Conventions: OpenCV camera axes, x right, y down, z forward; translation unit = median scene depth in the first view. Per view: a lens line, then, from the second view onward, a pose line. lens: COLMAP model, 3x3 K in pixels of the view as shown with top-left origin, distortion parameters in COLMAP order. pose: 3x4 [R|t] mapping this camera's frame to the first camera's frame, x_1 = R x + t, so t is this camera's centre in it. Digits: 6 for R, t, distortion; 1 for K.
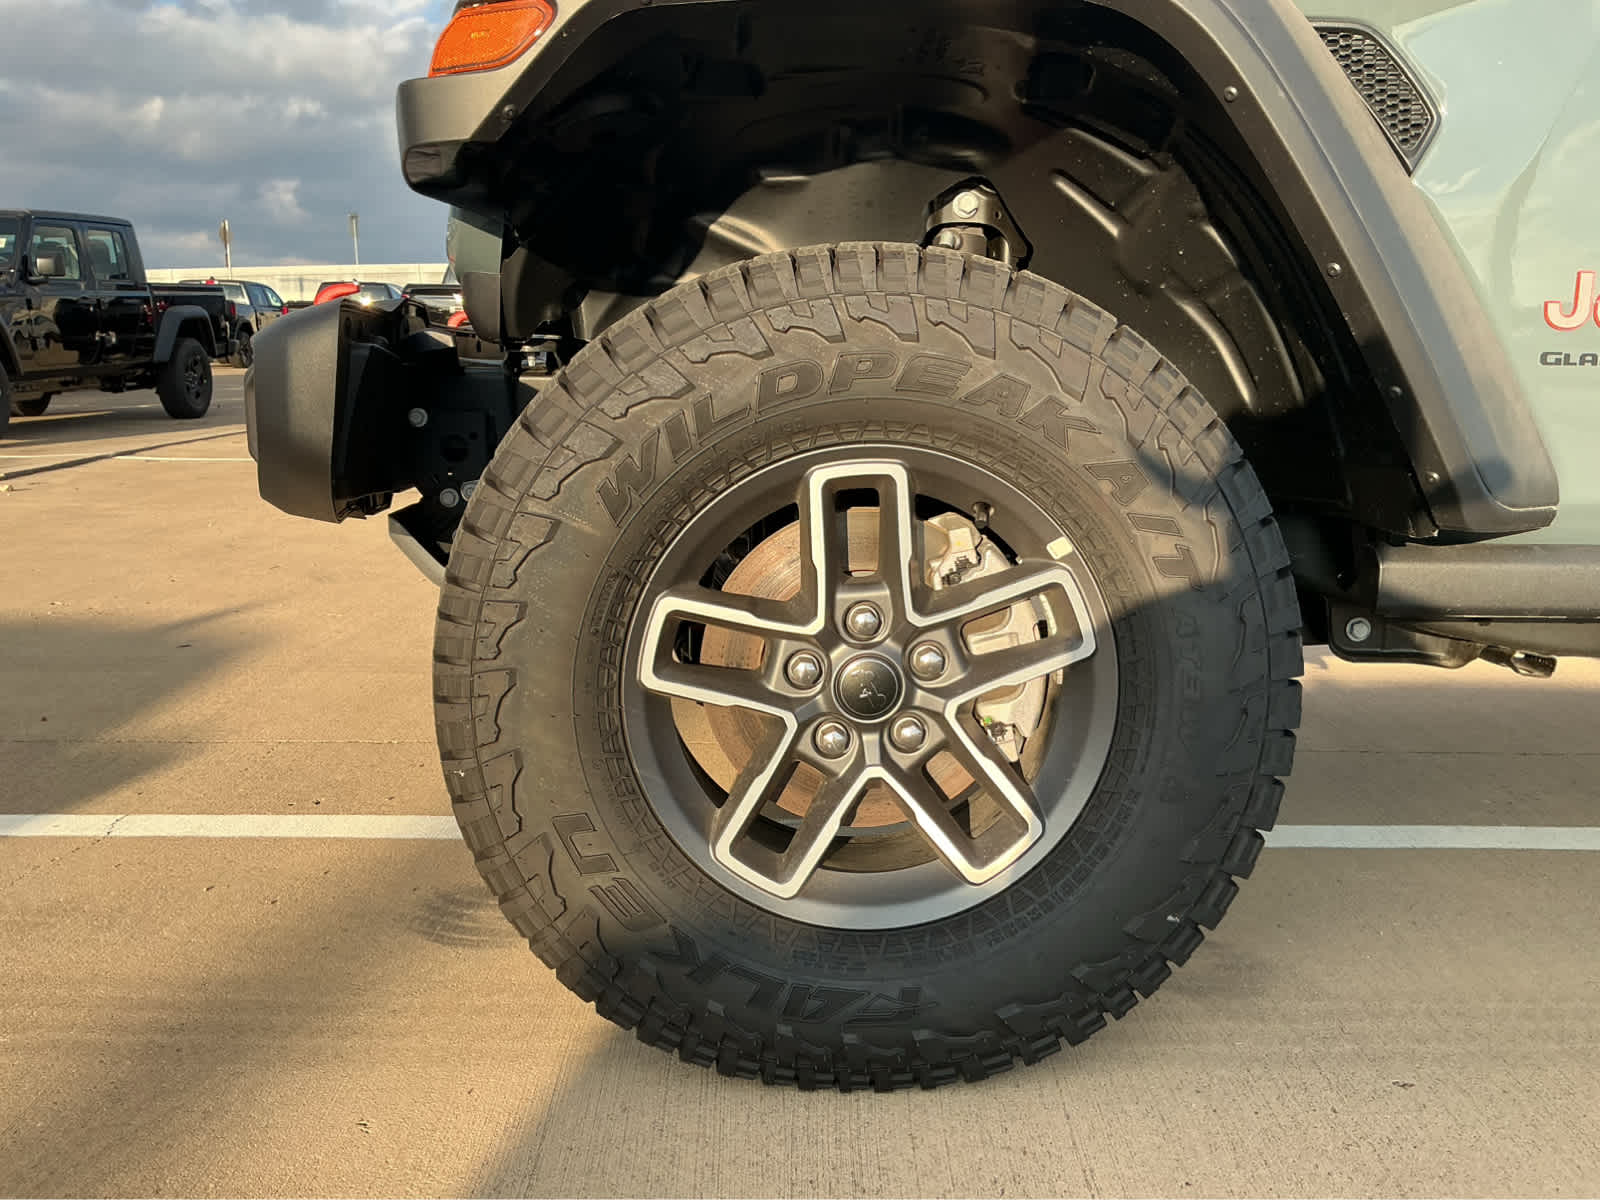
lens RADIAL K [[1336.8, 0, 785.0], [0, 1336.8, 597.7], [0, 0, 1]] dist [0.057733, -0.110066]
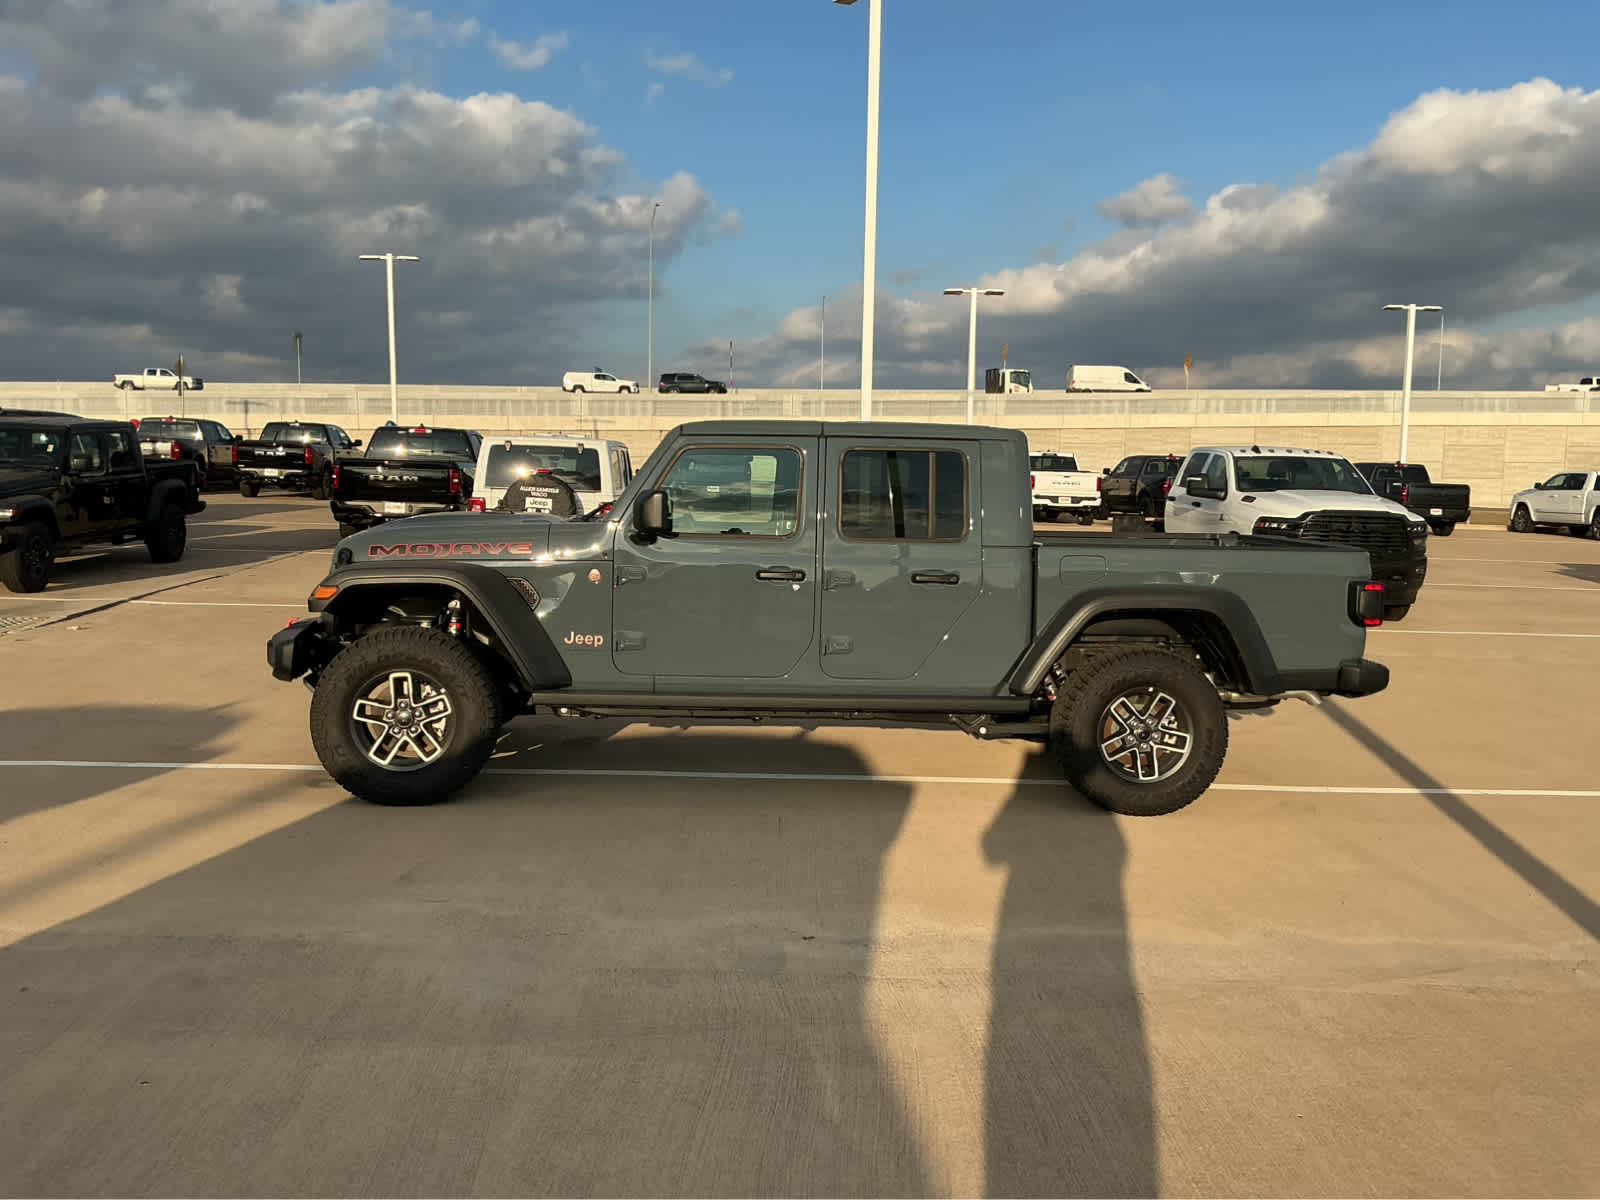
lens RADIAL K [[1336.8, 0, 805.5], [0, 1336.8, 606.2], [0, 0, 1]] dist [0.057733, -0.110066]
pose [[0.998316, 0.007785, 0.057493, 1.104066], [-0.004168, 0.998020, -0.062765, -0.037696], [-0.057867, 0.062420, 0.996371, -3.523426]]
